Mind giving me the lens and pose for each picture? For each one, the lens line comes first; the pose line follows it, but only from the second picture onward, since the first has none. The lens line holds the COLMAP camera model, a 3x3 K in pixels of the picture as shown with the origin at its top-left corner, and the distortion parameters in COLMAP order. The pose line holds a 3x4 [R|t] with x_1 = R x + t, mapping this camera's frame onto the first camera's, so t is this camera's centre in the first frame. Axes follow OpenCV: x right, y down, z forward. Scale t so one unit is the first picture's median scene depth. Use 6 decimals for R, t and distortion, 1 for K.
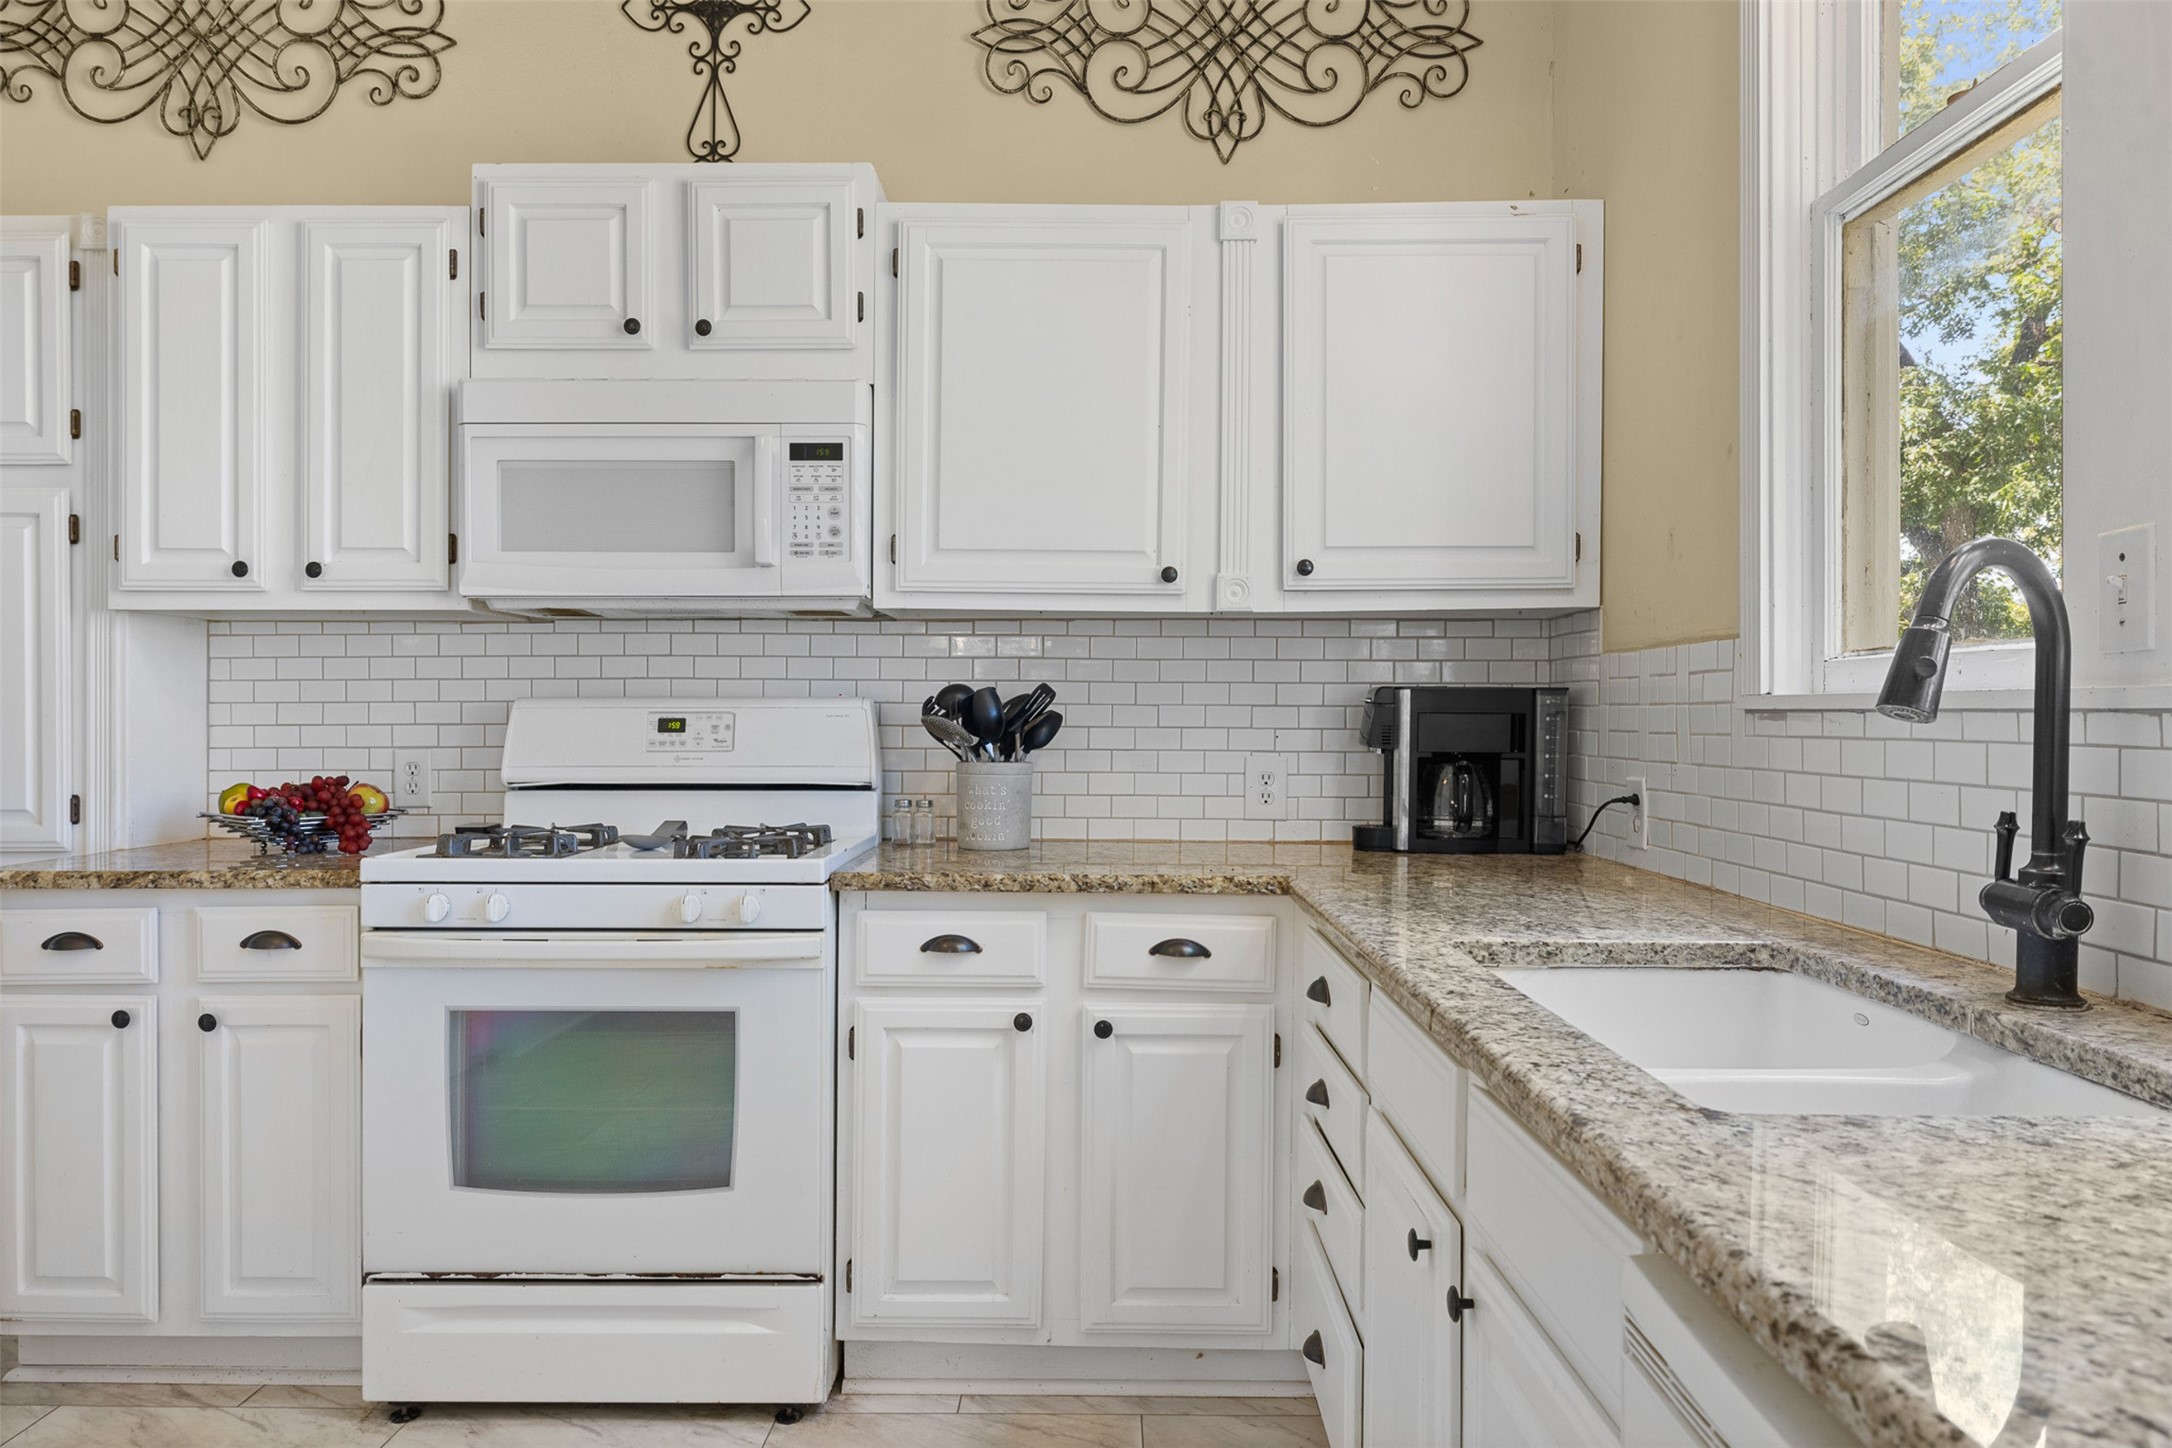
lens RADIAL K [[1432.4, 0, 1087.3], [0, 1432.4, 737.9], [0, 0, 1]] dist [0.000741, -0.001555]
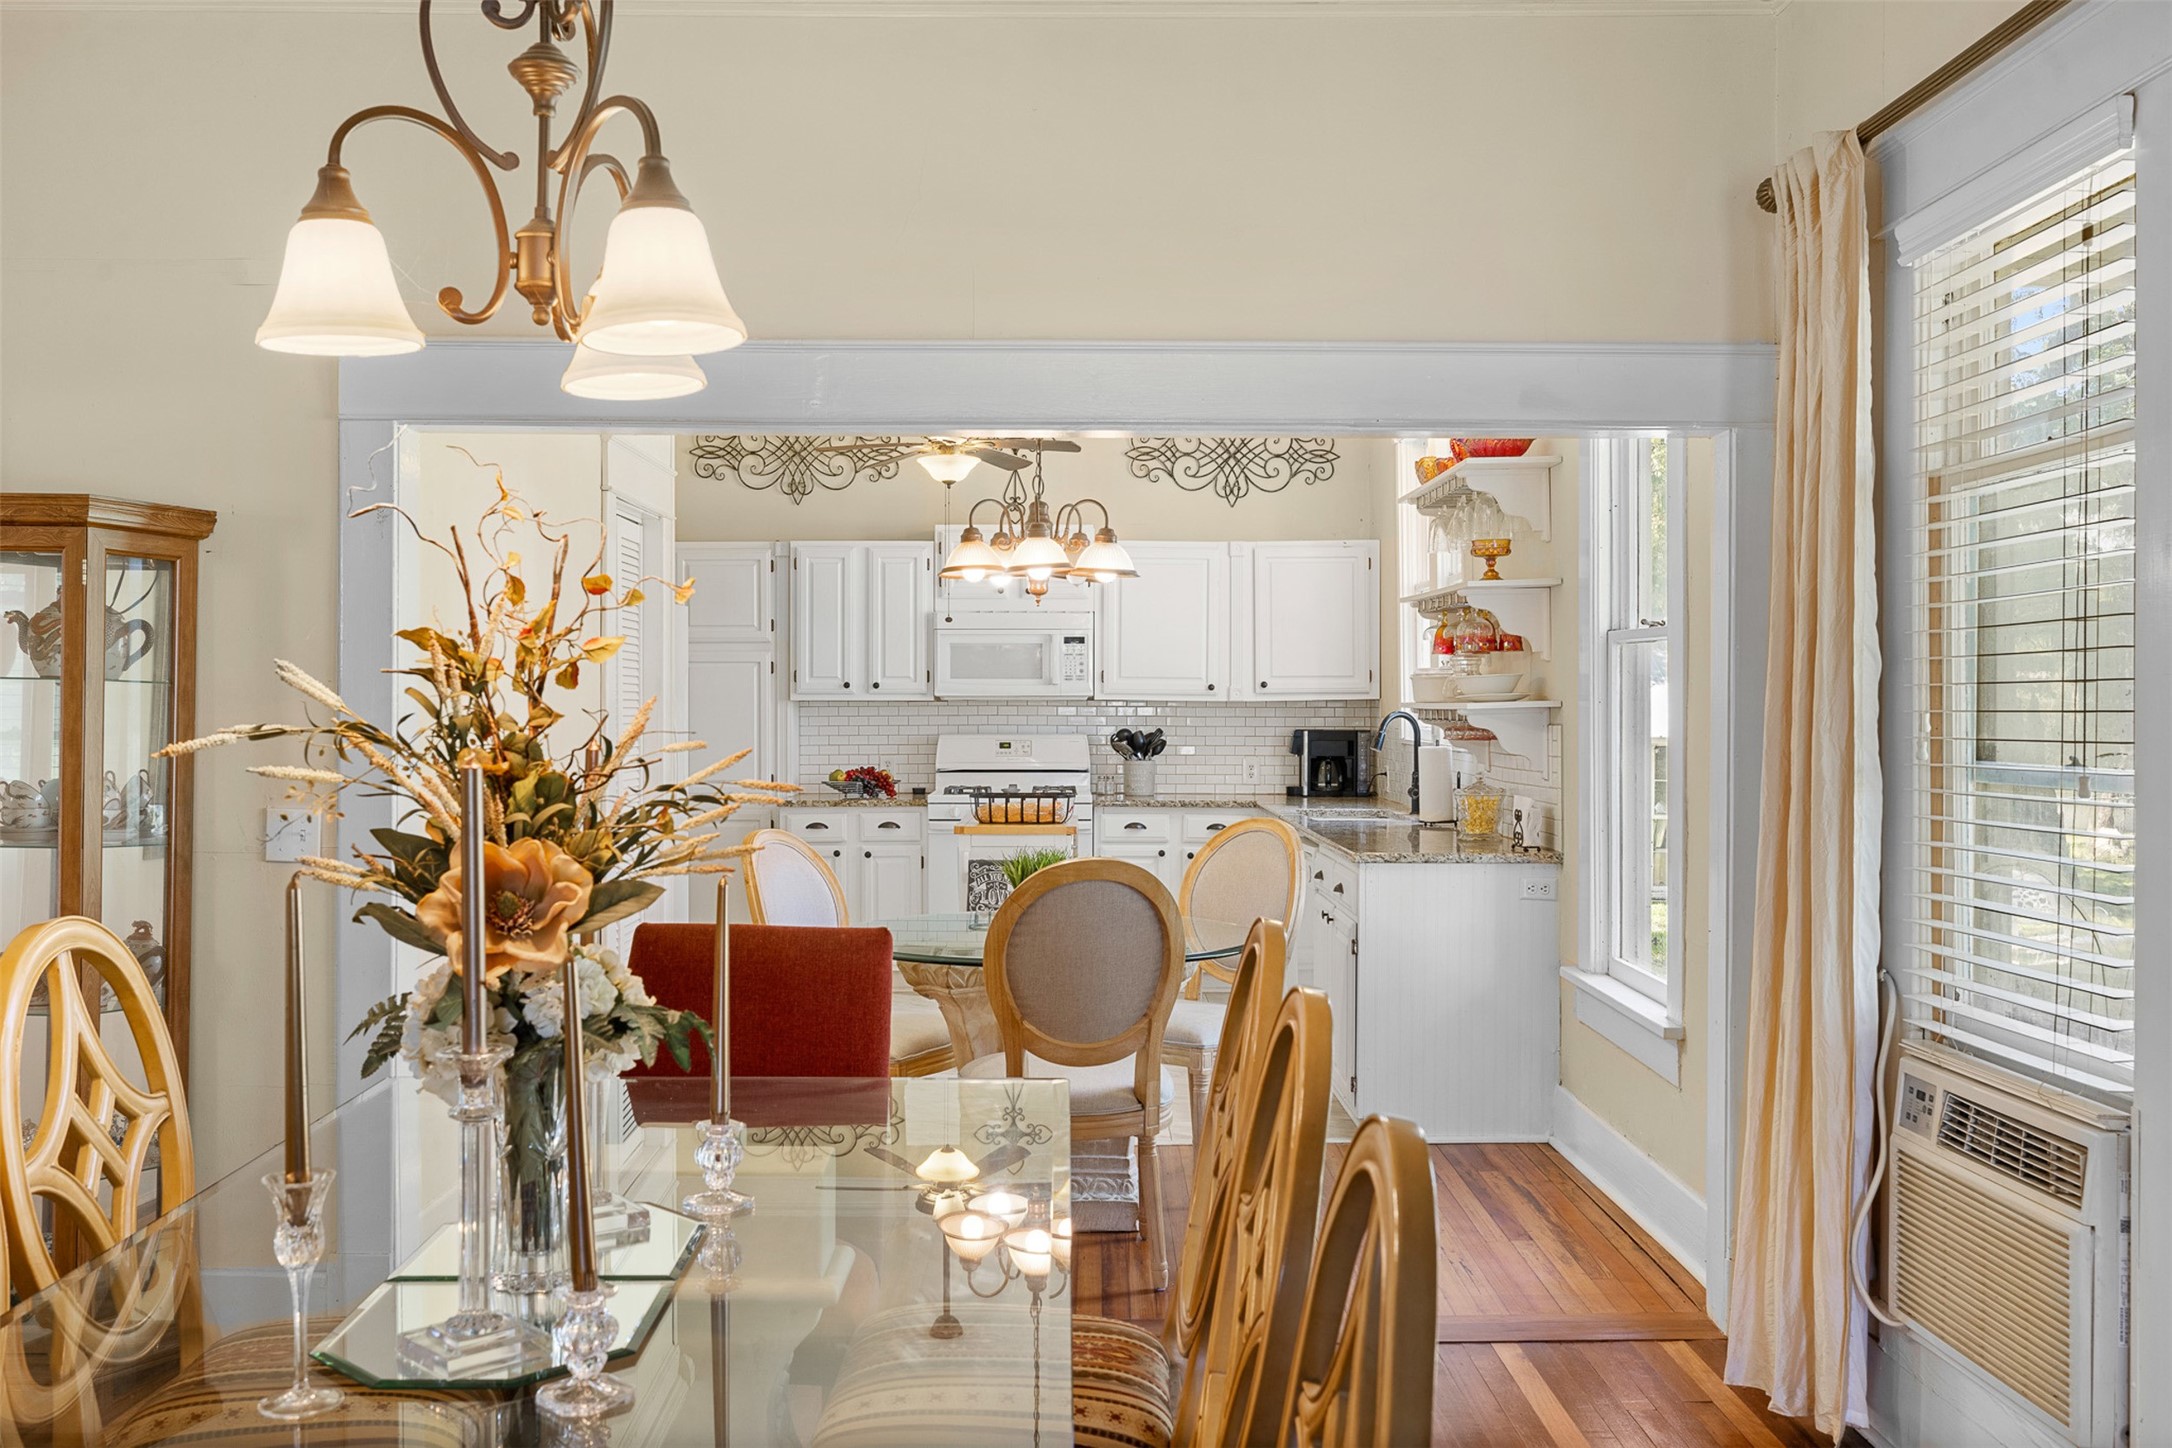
lens RADIAL K [[1997.9, 0, 1036.1], [0, 1997.9, 625.7], [0, 0, 1]] dist [-0.003435, 0.000693]
pose [[0.999985, -0.002110, -0.005067, -0.227473], [0.001853, 0.998740, -0.050156, -0.042890], [0.005167, 0.050146, 0.998729, -2.465904]]
